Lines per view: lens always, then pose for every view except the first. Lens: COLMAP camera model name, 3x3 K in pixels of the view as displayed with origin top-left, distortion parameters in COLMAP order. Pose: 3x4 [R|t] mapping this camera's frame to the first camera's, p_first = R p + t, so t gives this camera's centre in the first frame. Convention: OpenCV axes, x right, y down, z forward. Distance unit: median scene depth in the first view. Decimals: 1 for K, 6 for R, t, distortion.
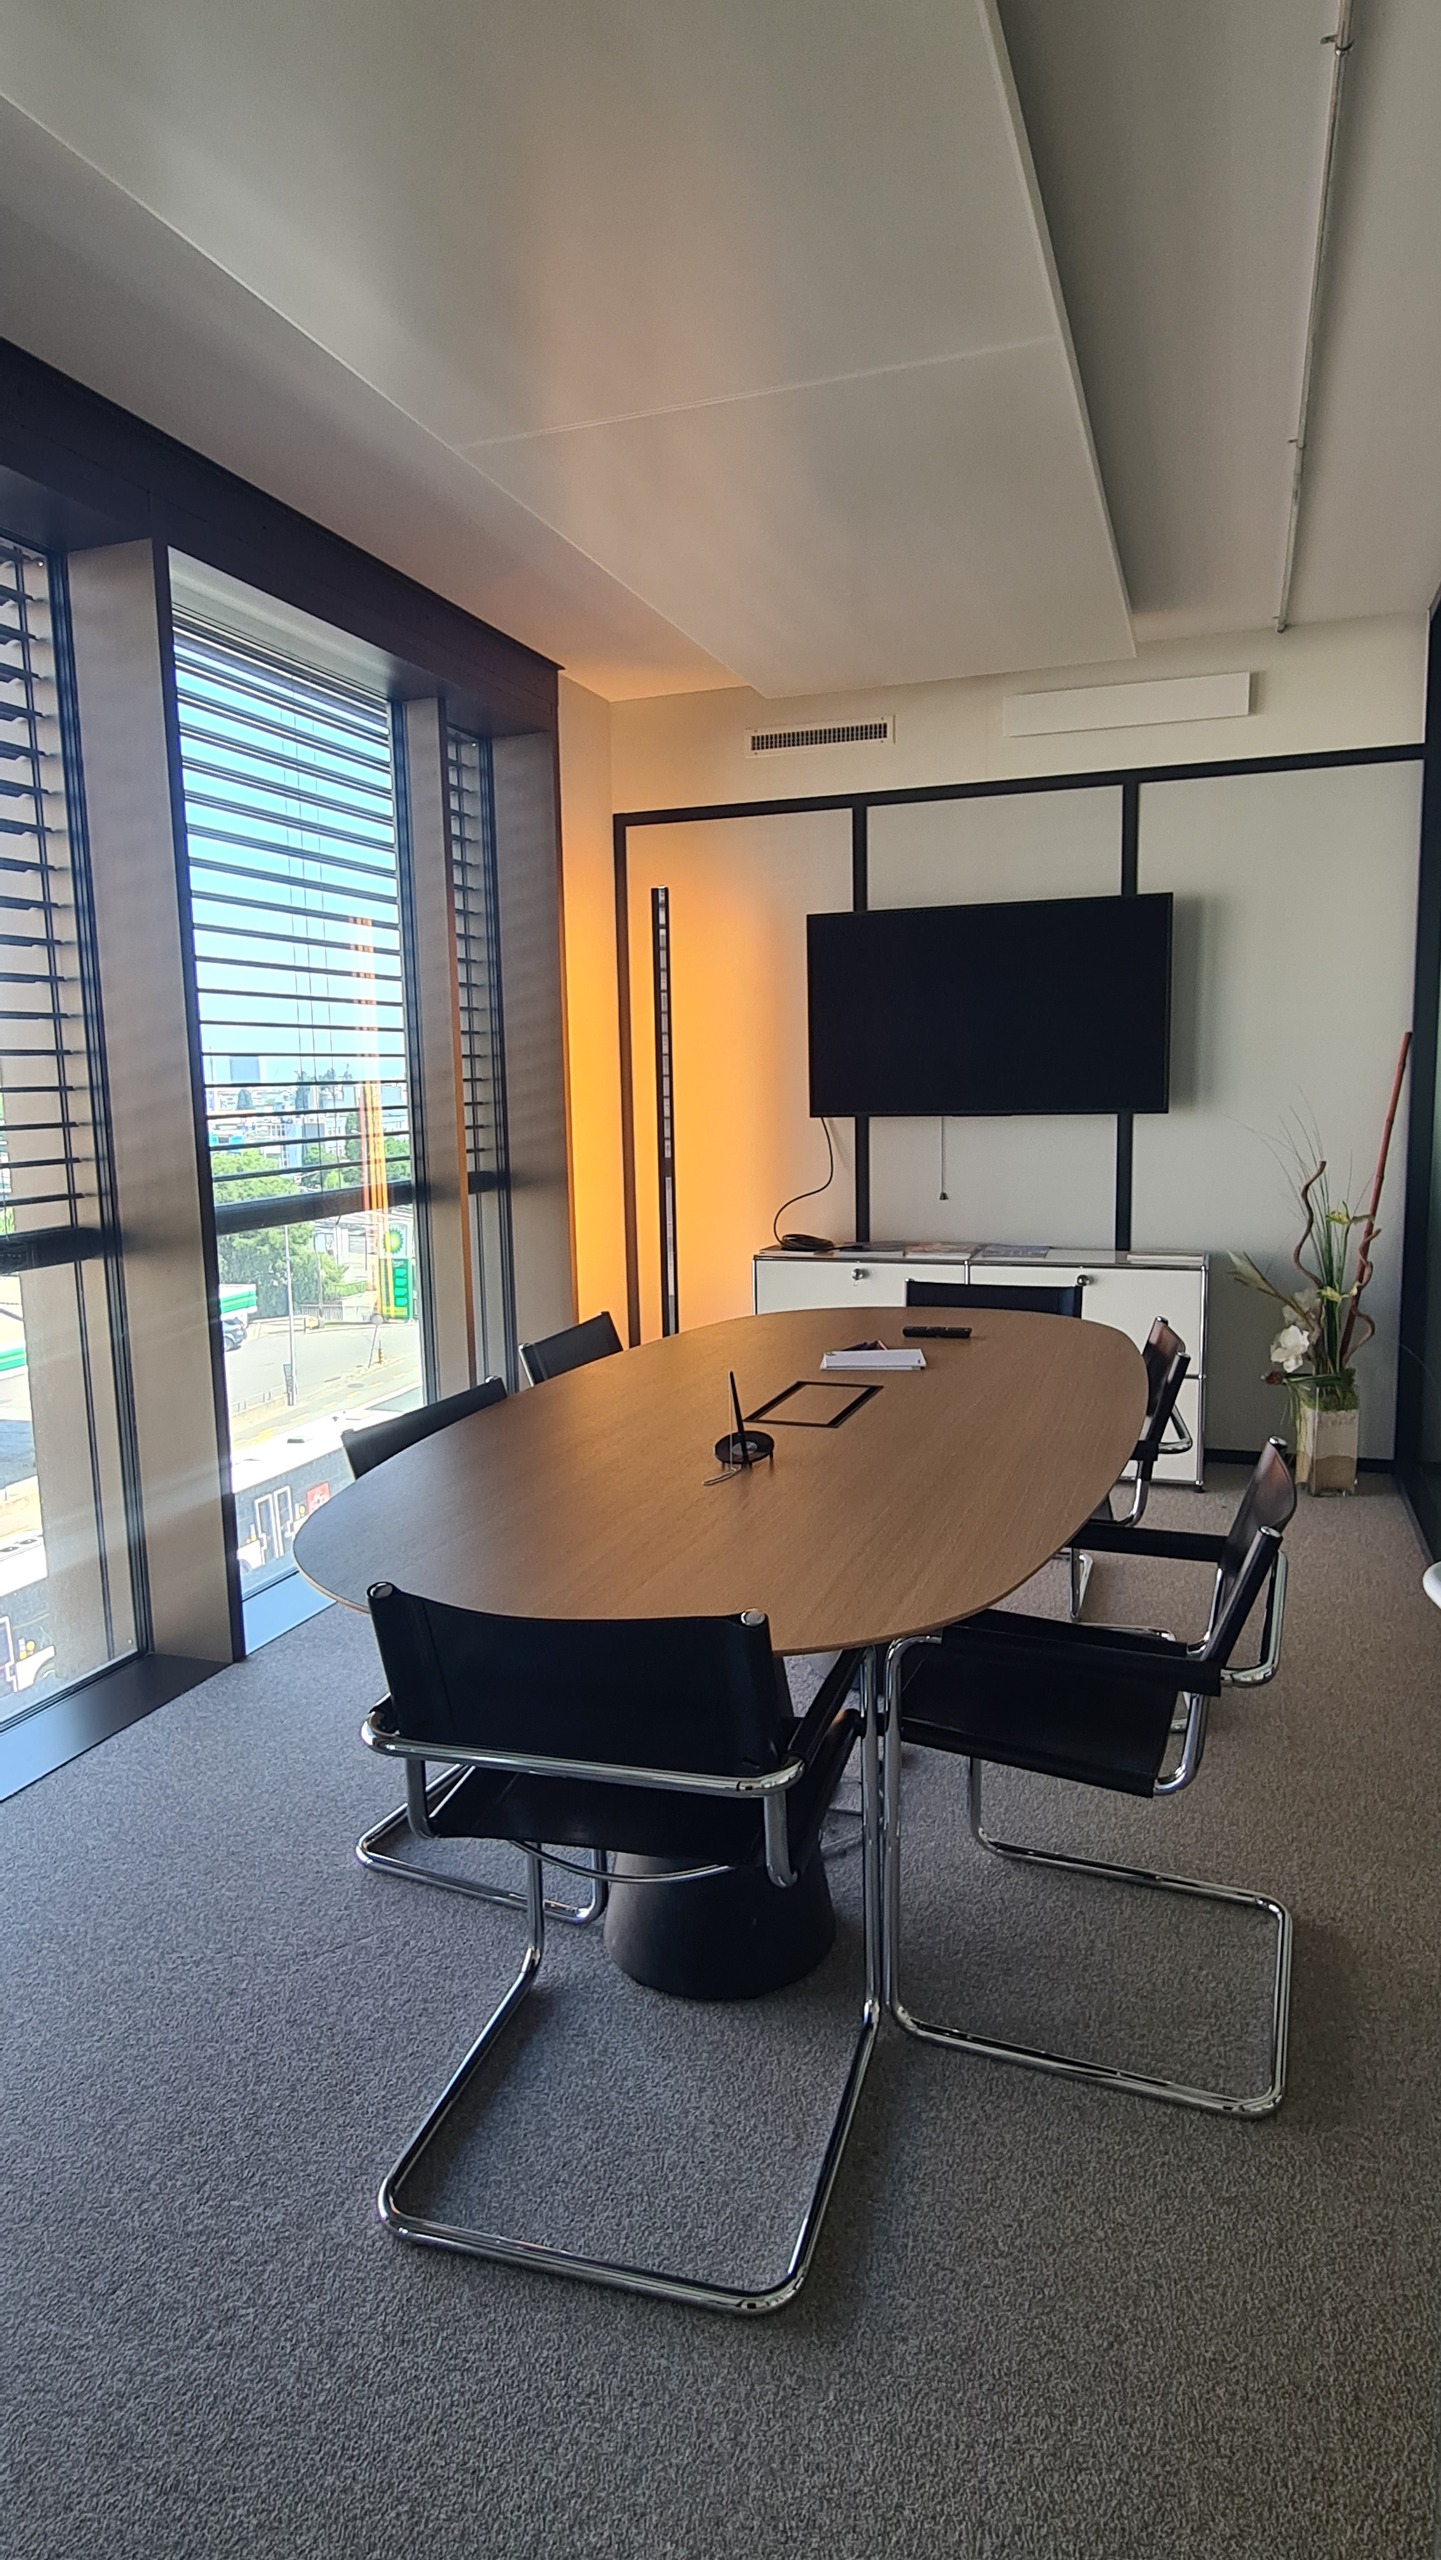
lens RADIAL K [[1393.1, 0, 720.3], [0, 1393.1, 1276.6], [0, 0, 1]] dist [-0.004510, -0.000410]
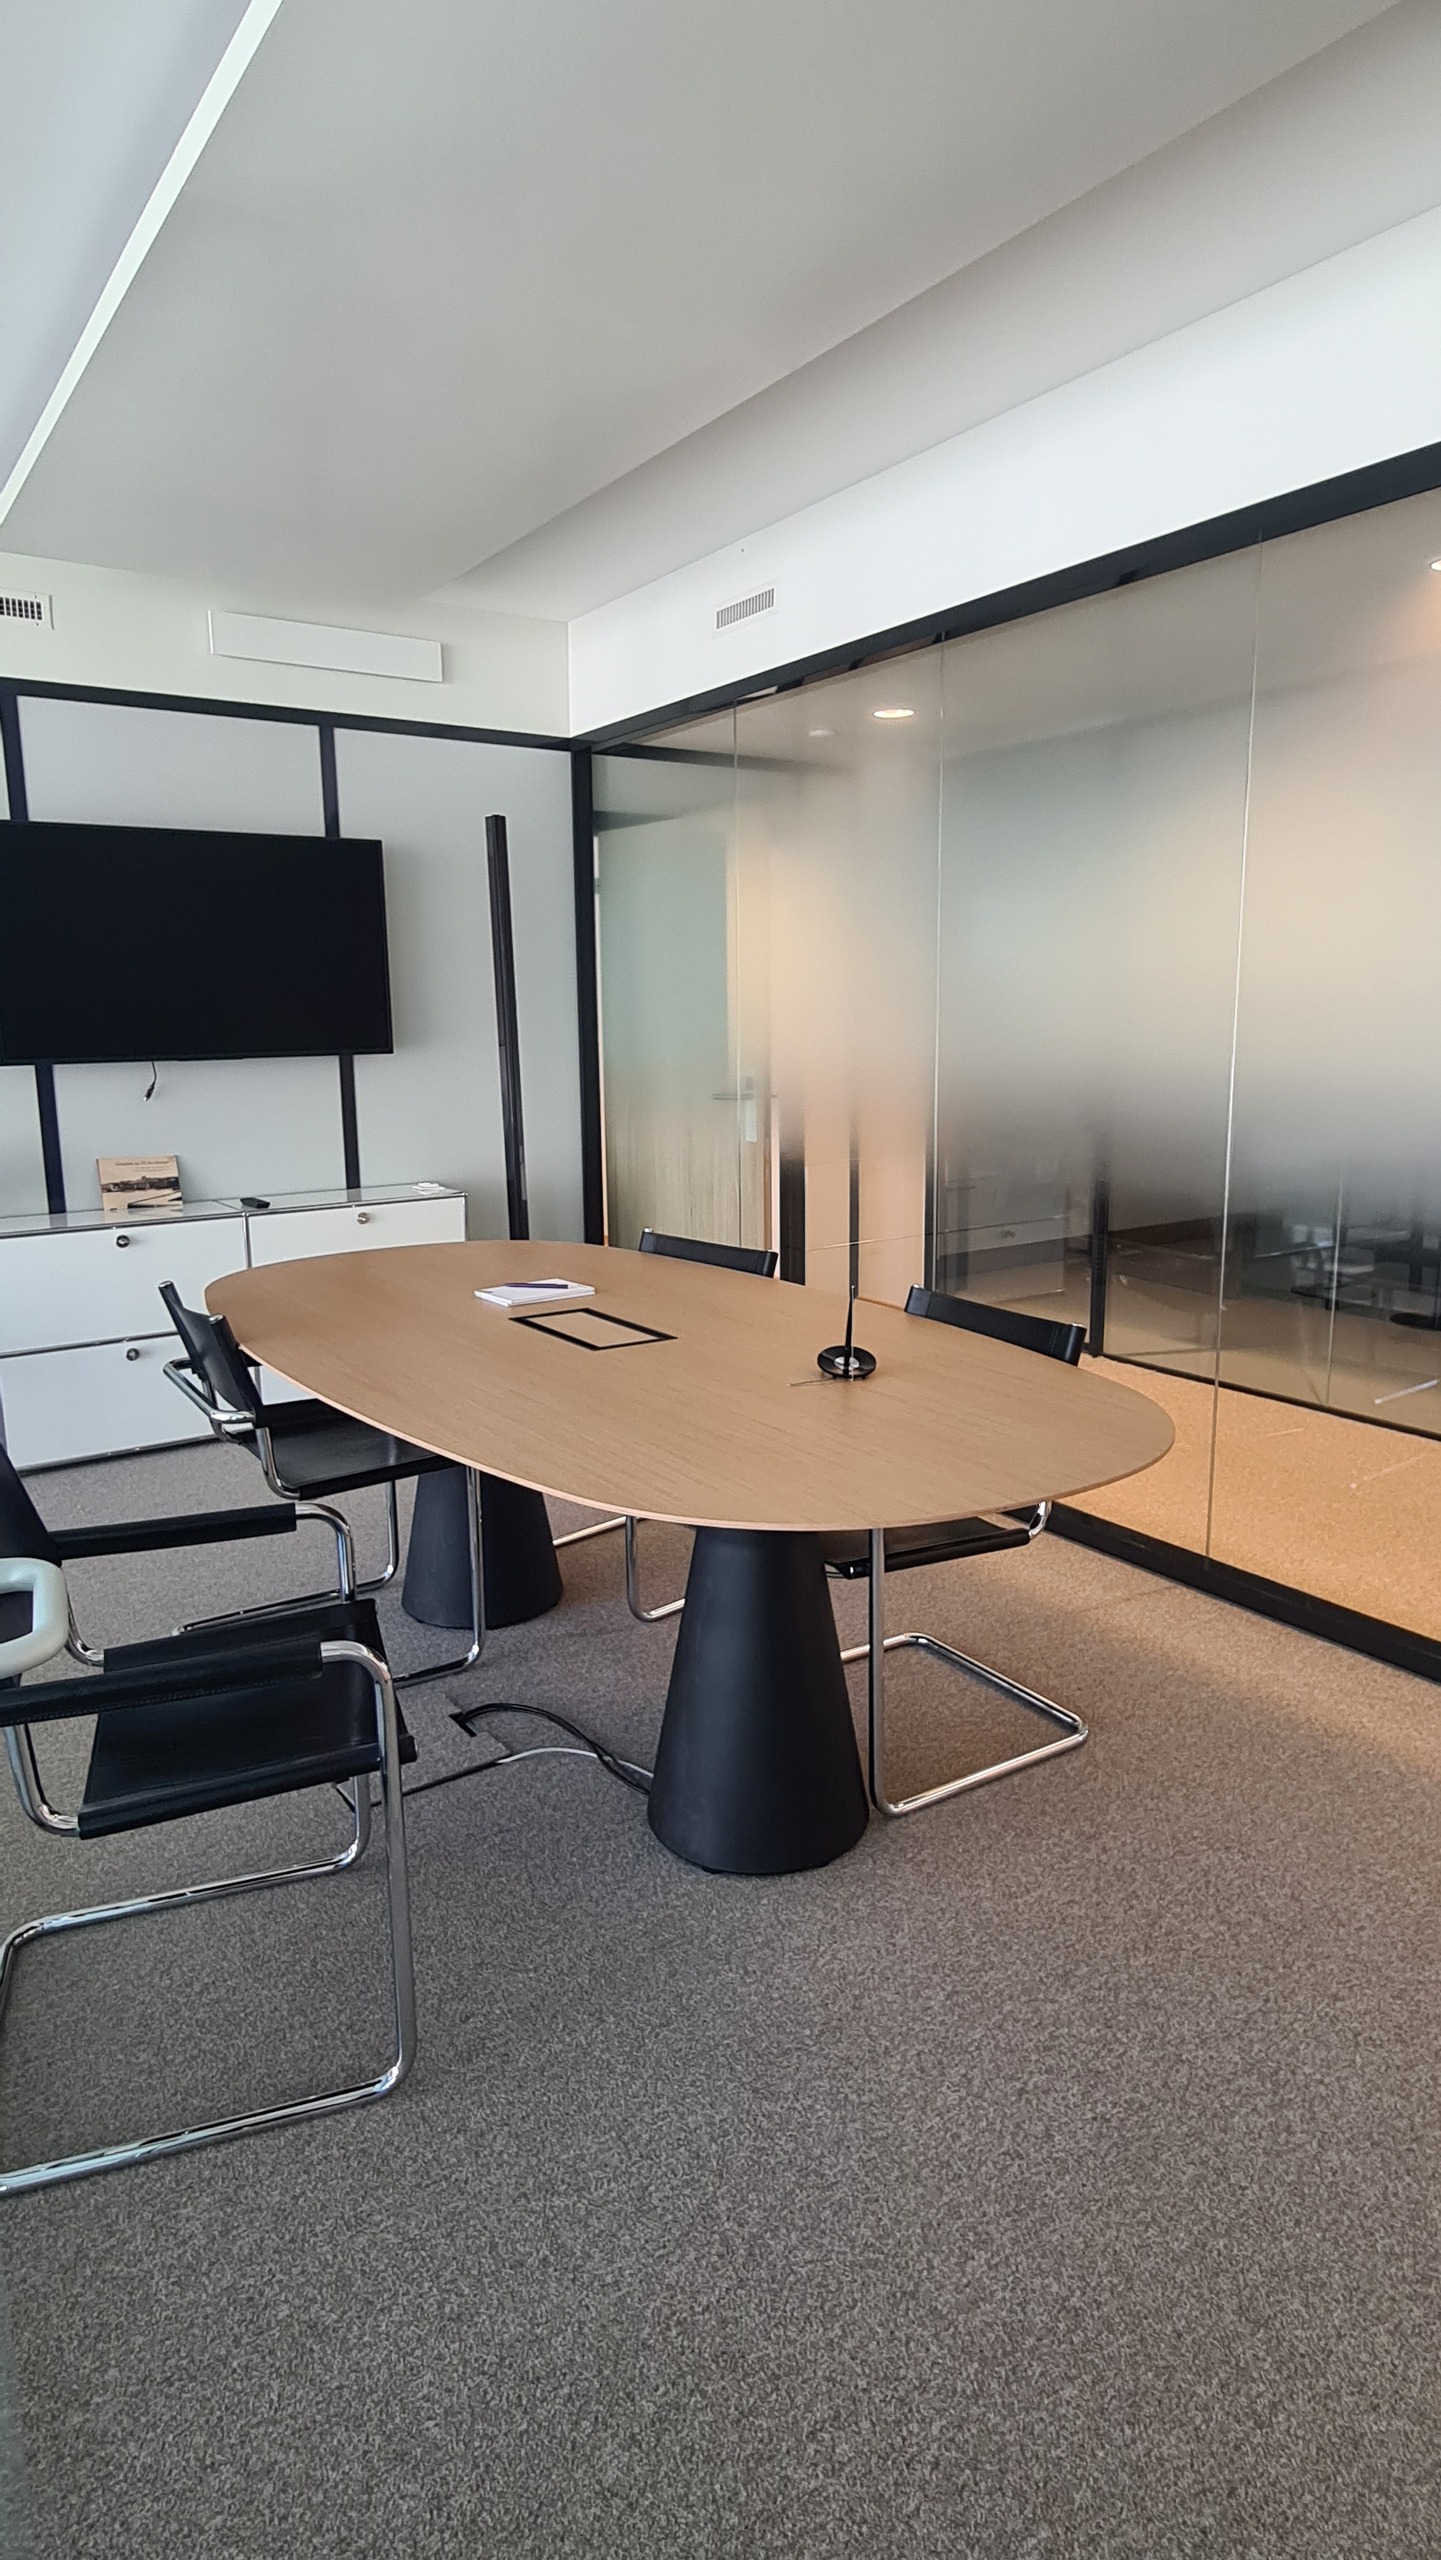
lens RADIAL K [[1464.2, 0, 718.8], [0, 1464.2, 1283.7], [0, 0, 1]] dist [-0.001359, -0.000406]
pose [[0.604385, -0.133286, 0.785464, -0.413467], [0.109510, 0.990446, 0.083806, -0.012032], [-0.789130, 0.035365, 0.613207, 0.138869]]
